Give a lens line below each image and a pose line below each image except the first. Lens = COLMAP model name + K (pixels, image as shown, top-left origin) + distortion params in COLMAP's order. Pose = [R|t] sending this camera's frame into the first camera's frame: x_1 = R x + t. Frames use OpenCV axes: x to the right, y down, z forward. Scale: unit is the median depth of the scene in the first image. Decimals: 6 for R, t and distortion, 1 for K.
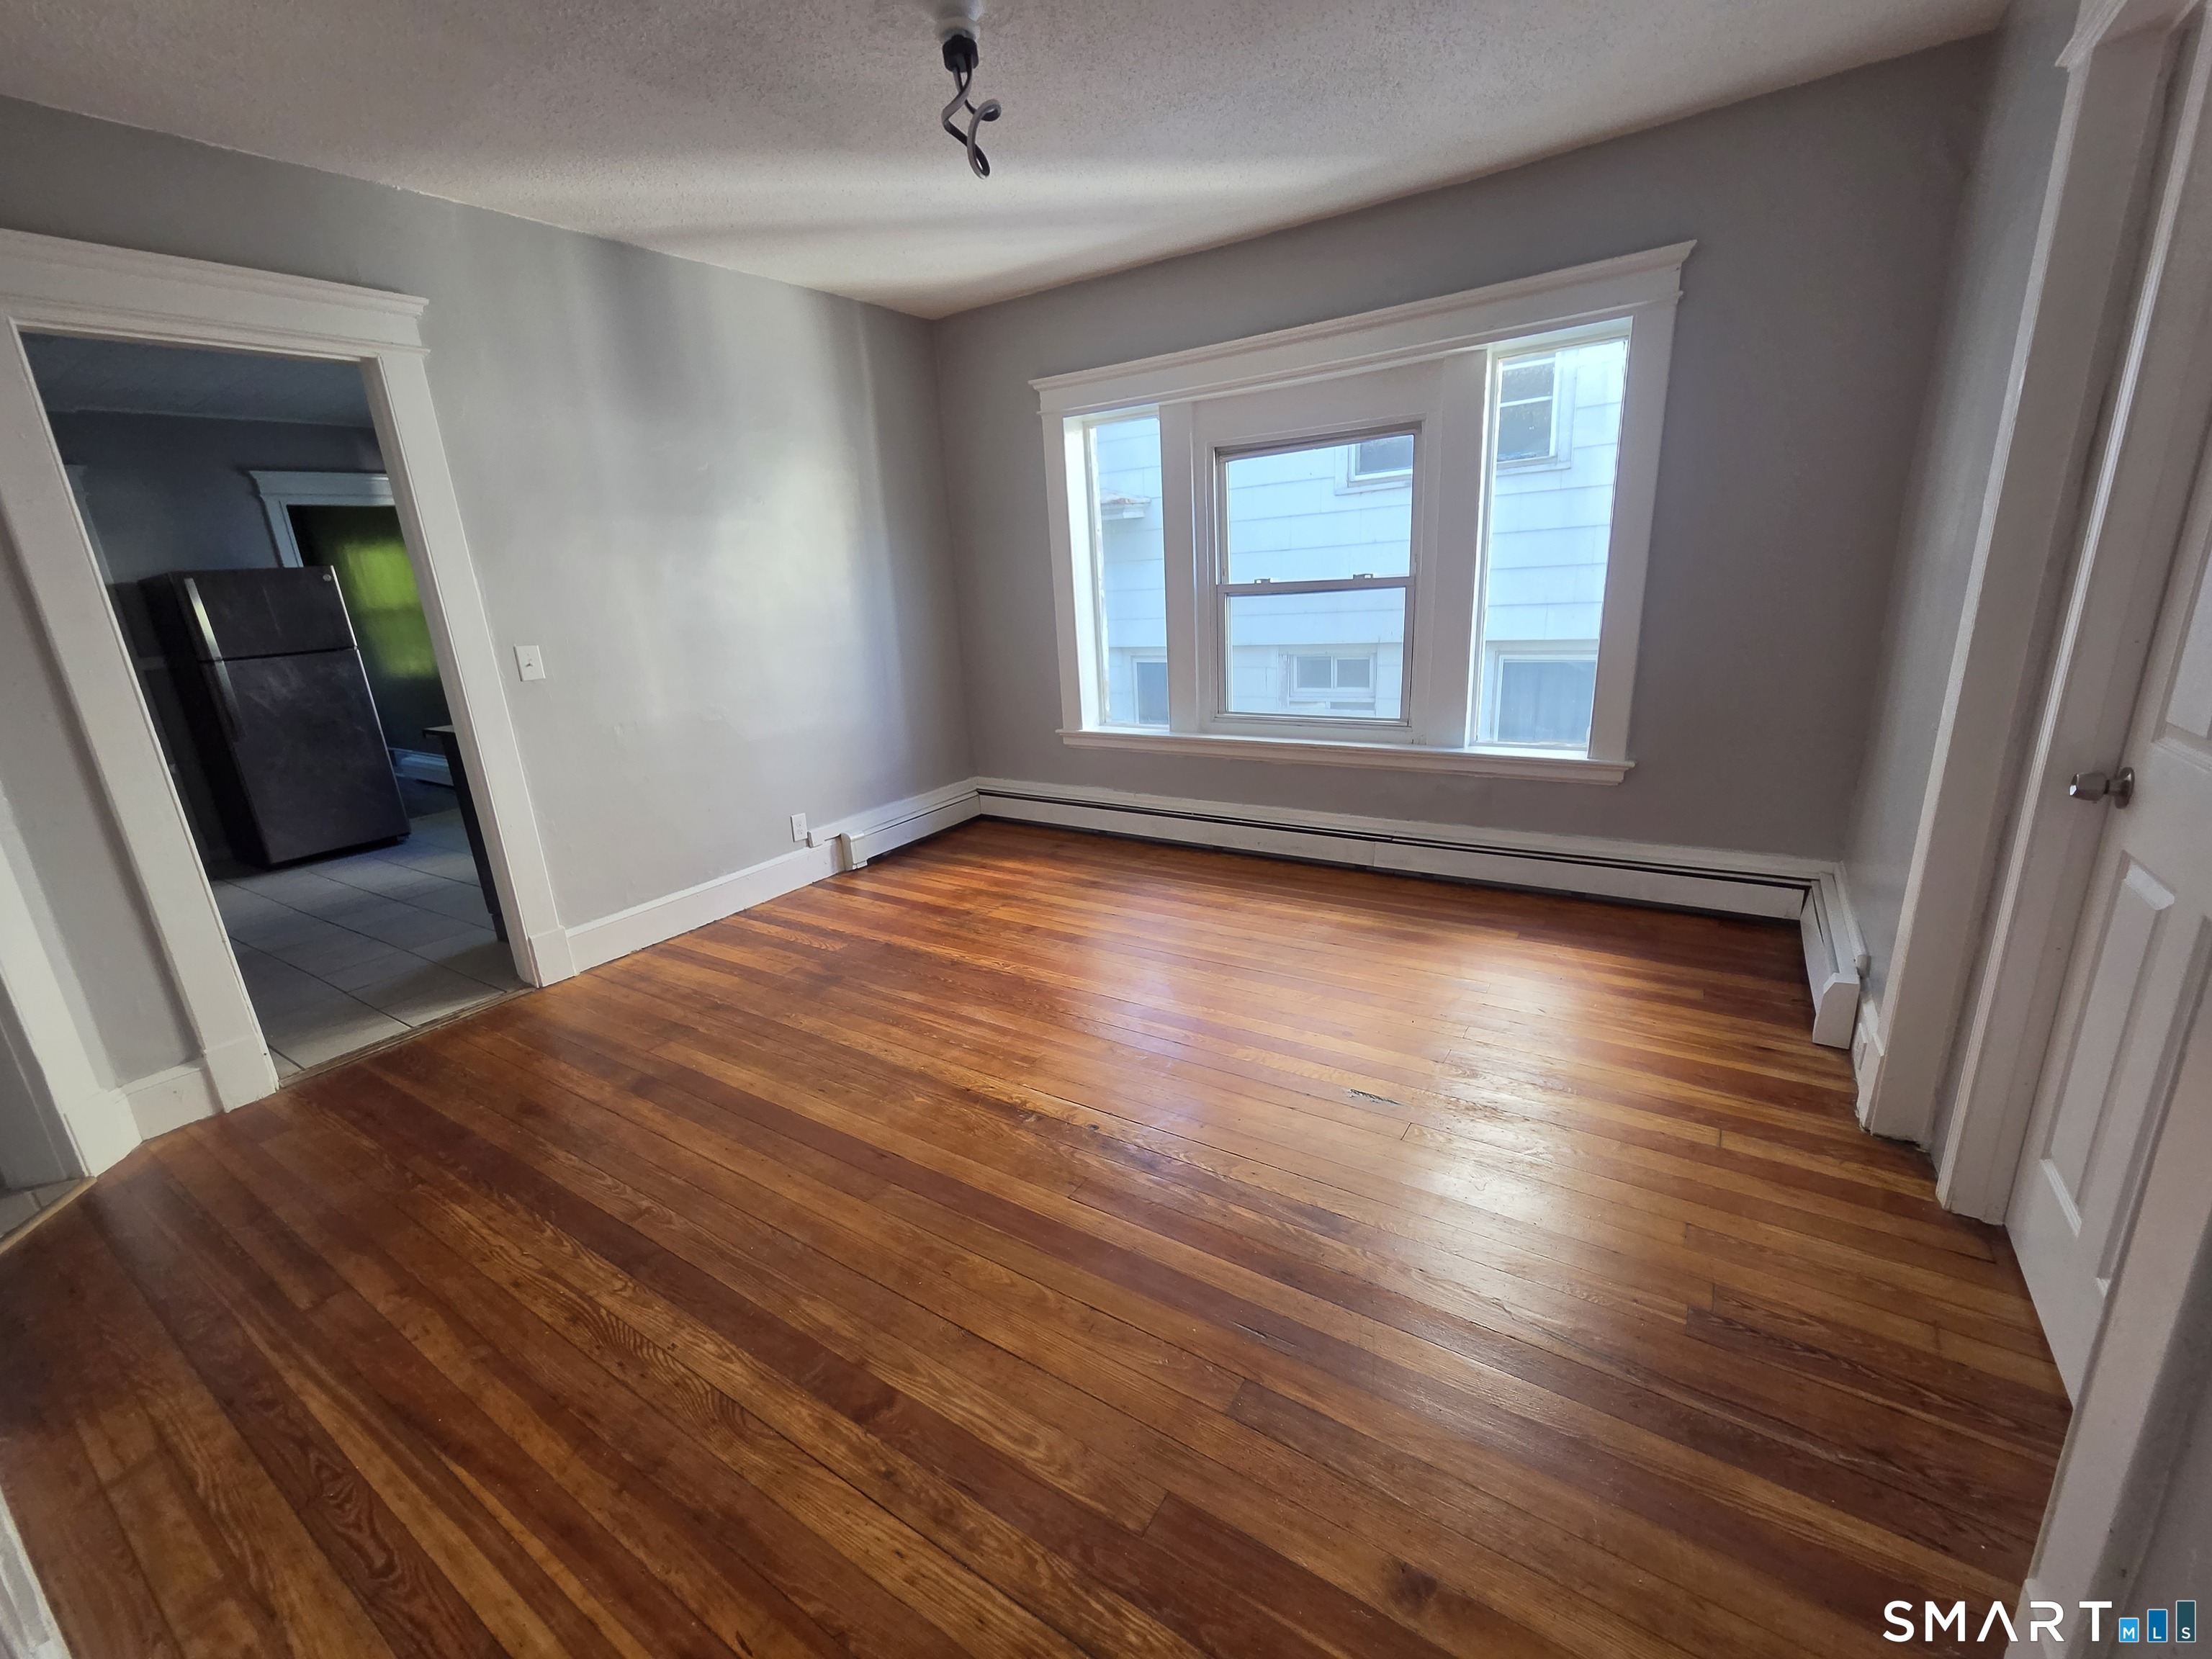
lens RADIAL K [[916.6, 0, 1095.8], [0, 916.6, 847.9], [0, 0, 1]] dist [0.001063, 0.000142]
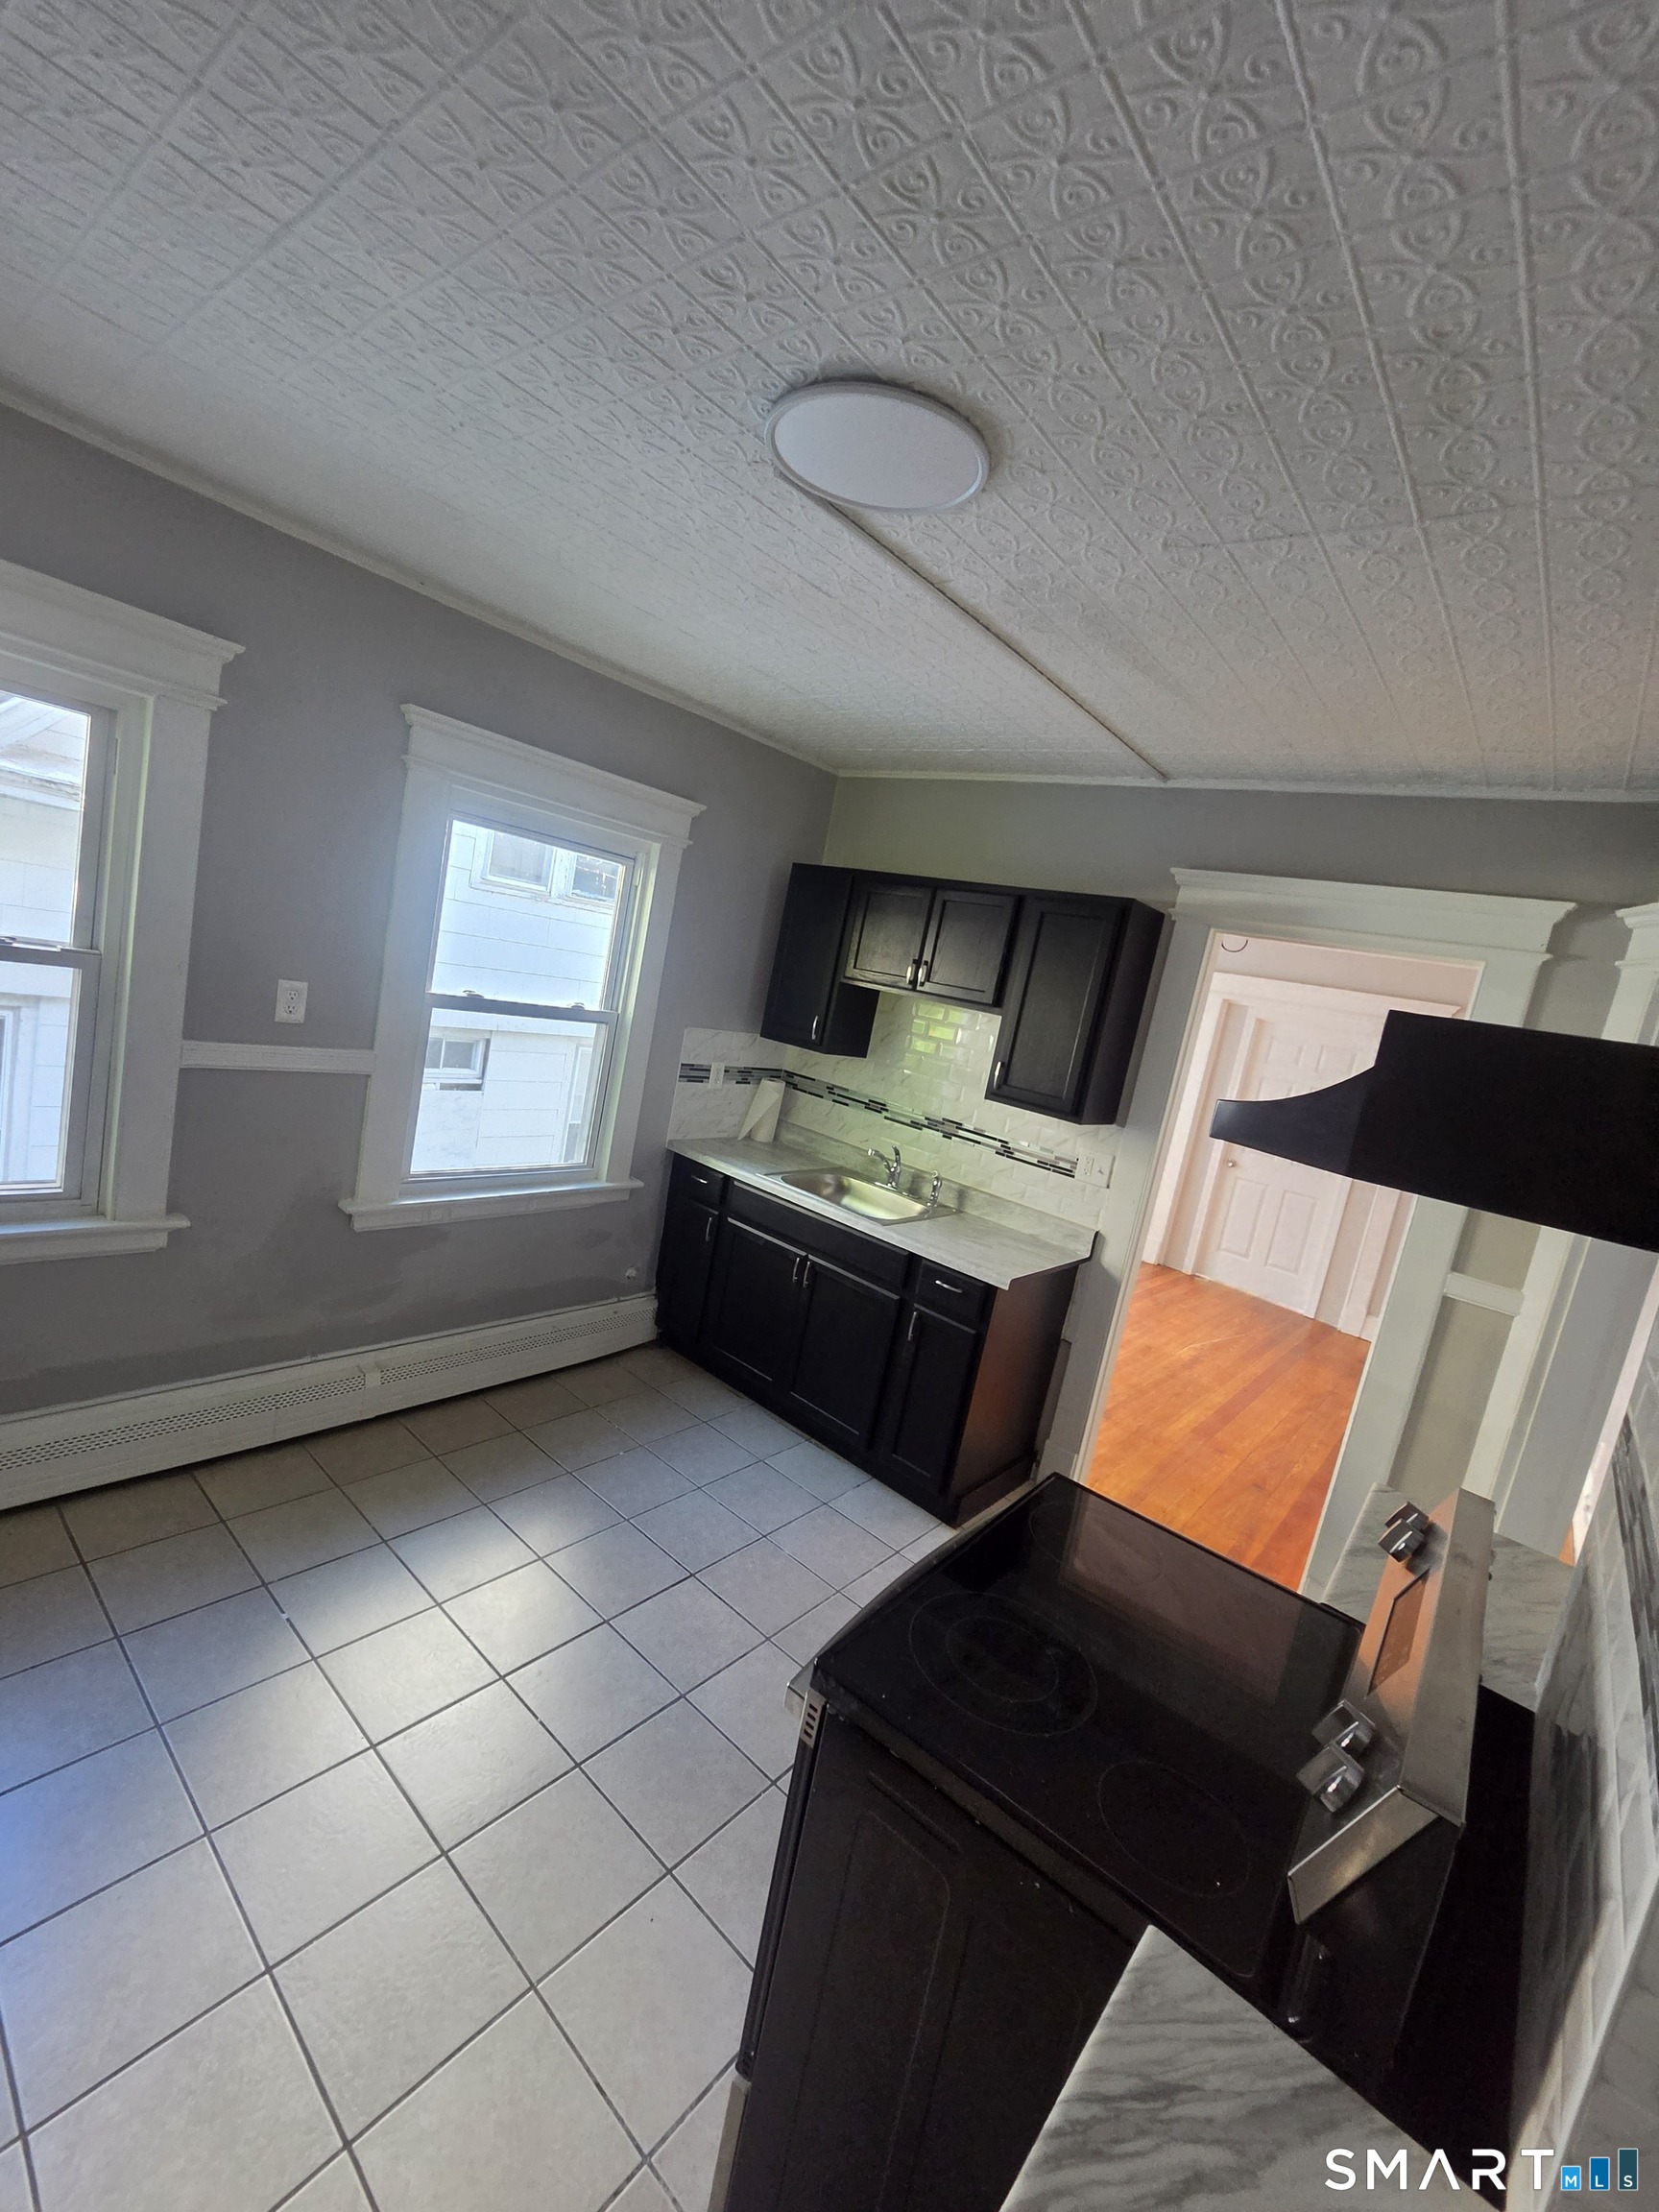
lens RADIAL K [[916.6, 0, 813.1], [0, 916.6, 1099.0], [0, 0, 1]] dist [0.001063, 0.000142]
pose [[0.098723, -0.057408, 0.993458, -1.045737], [0.089619, 0.994791, 0.048580, -0.230921], [-0.991071, 0.084236, 0.103353, 0.746877]]
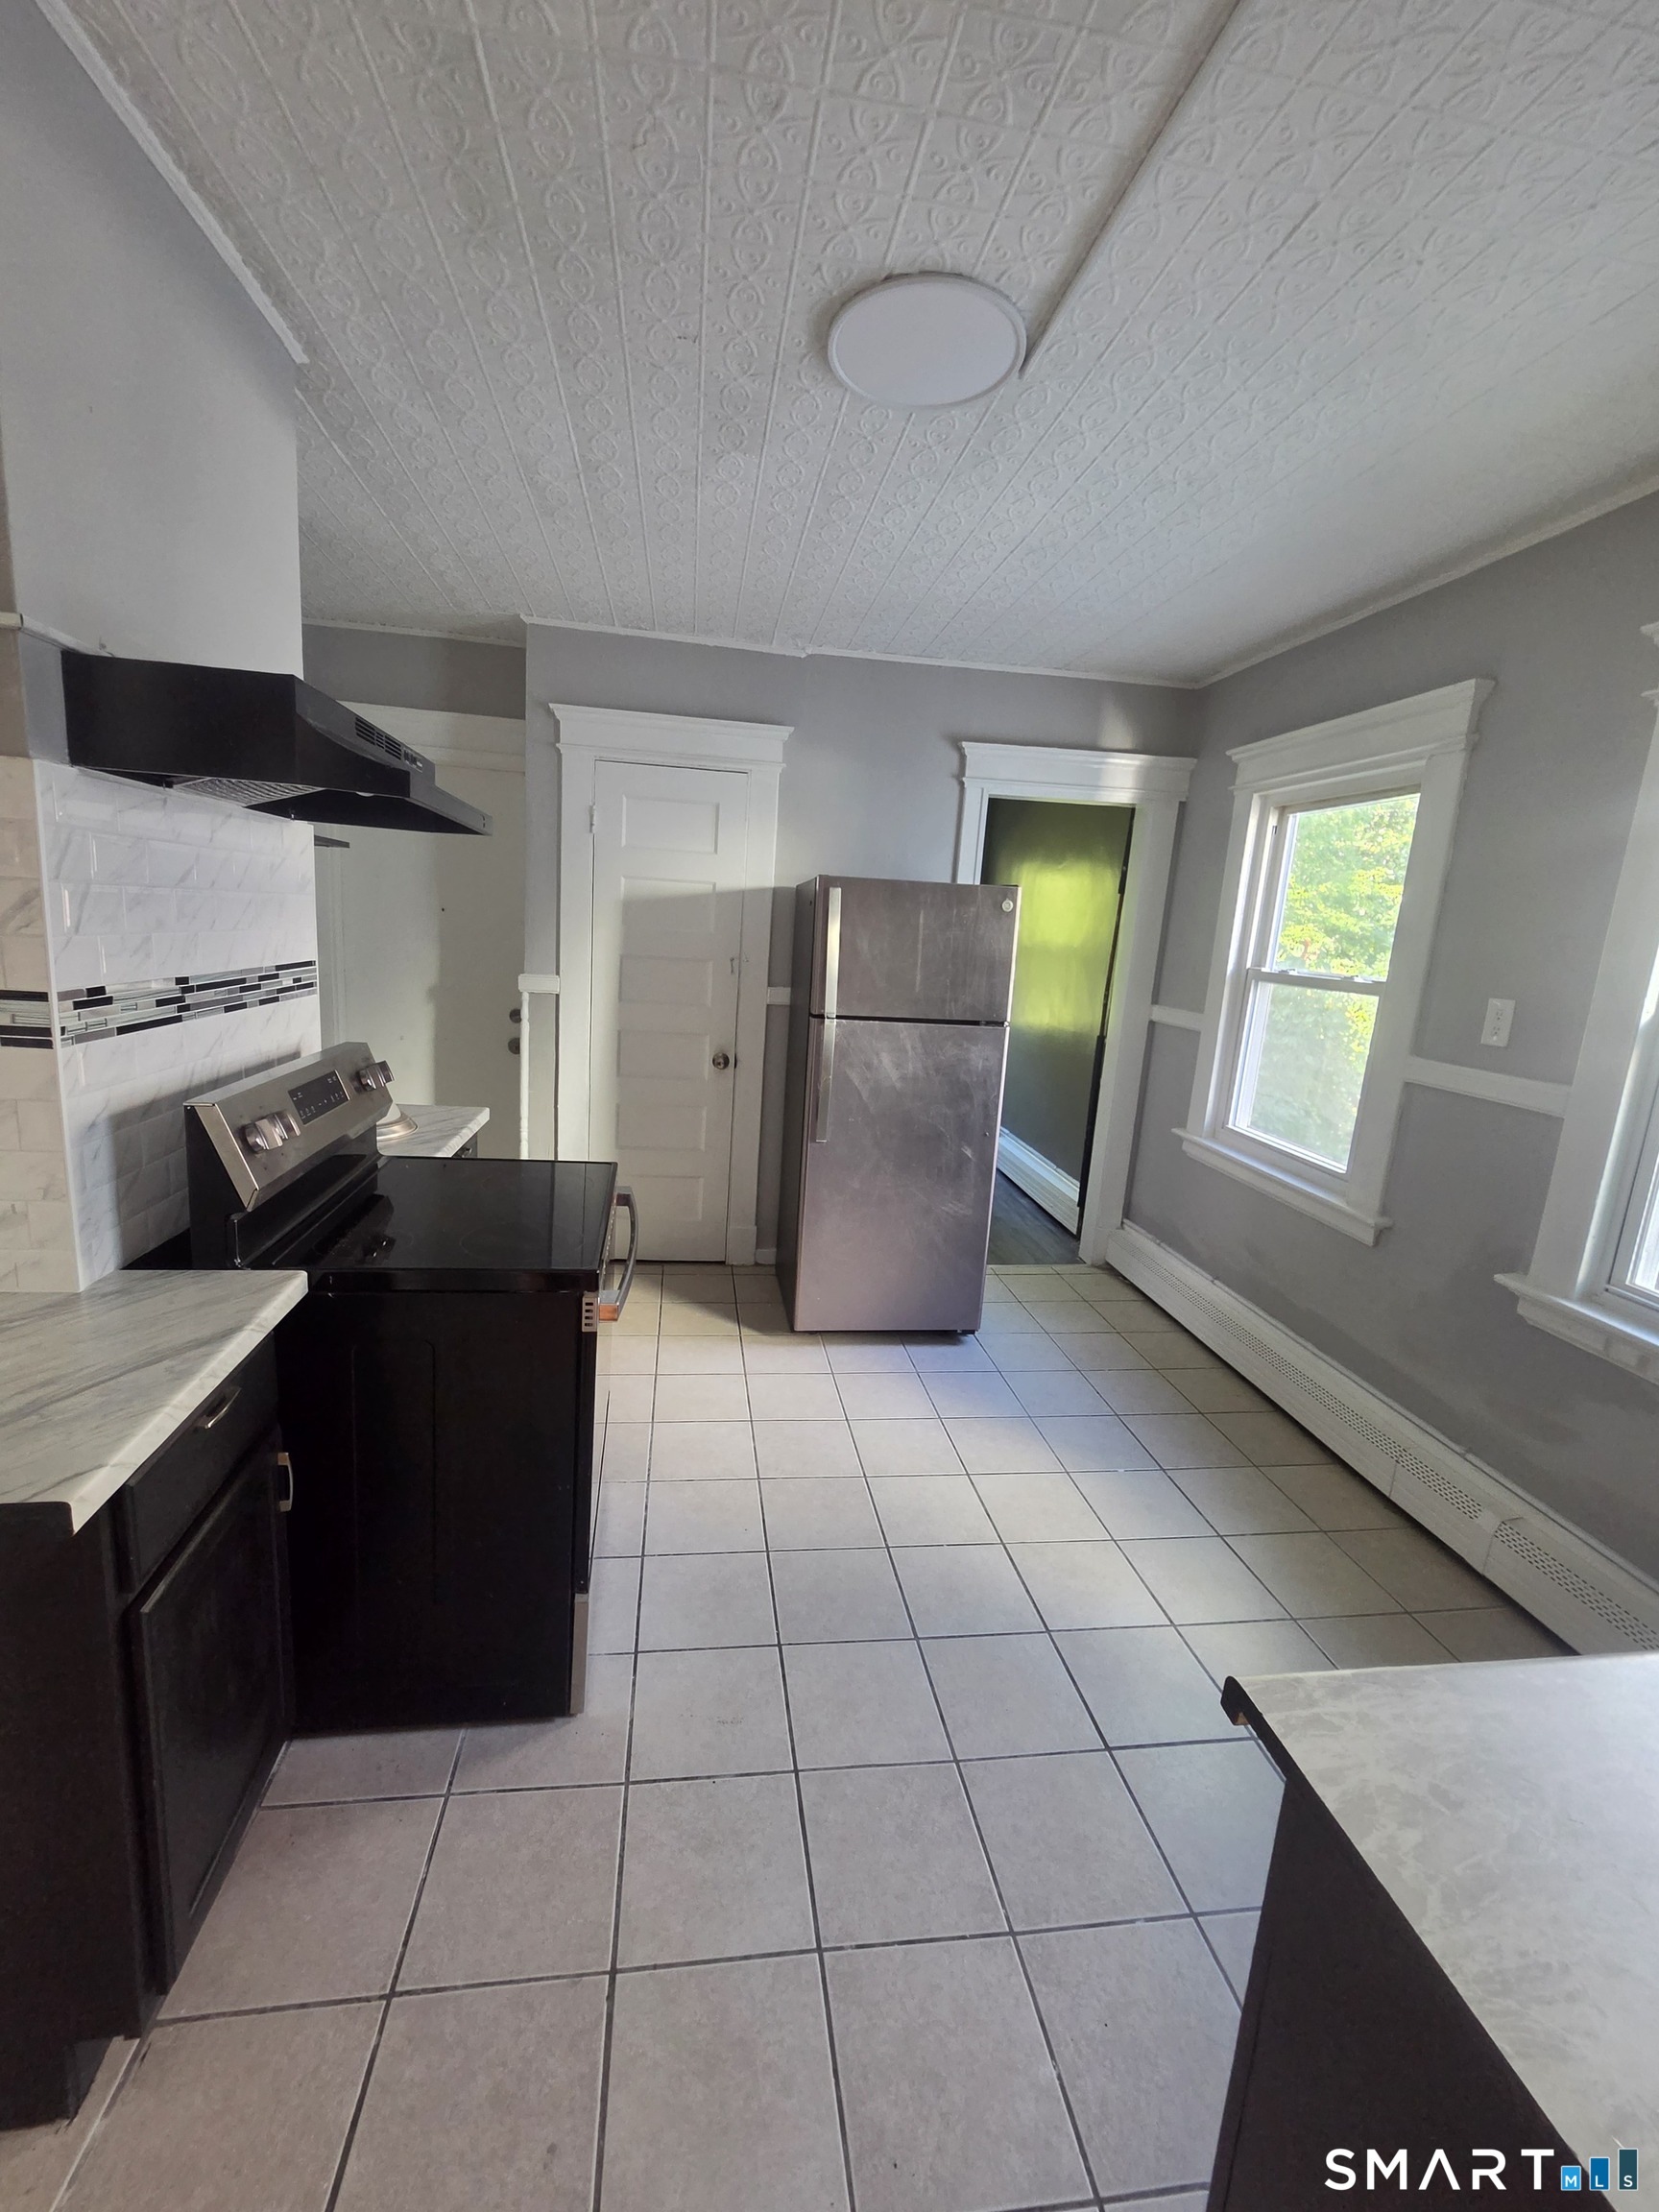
lens RADIAL K [[916.6, 0, 813.1], [0, 916.6, 1099.0], [0, 0, 1]] dist [0.001063, 0.000142]
pose [[0.652713, 0.243750, -0.717323, -0.471885], [-0.310126, 0.949830, 0.040566, -0.163301], [0.691222, 0.195982, 0.695559, 0.534608]]
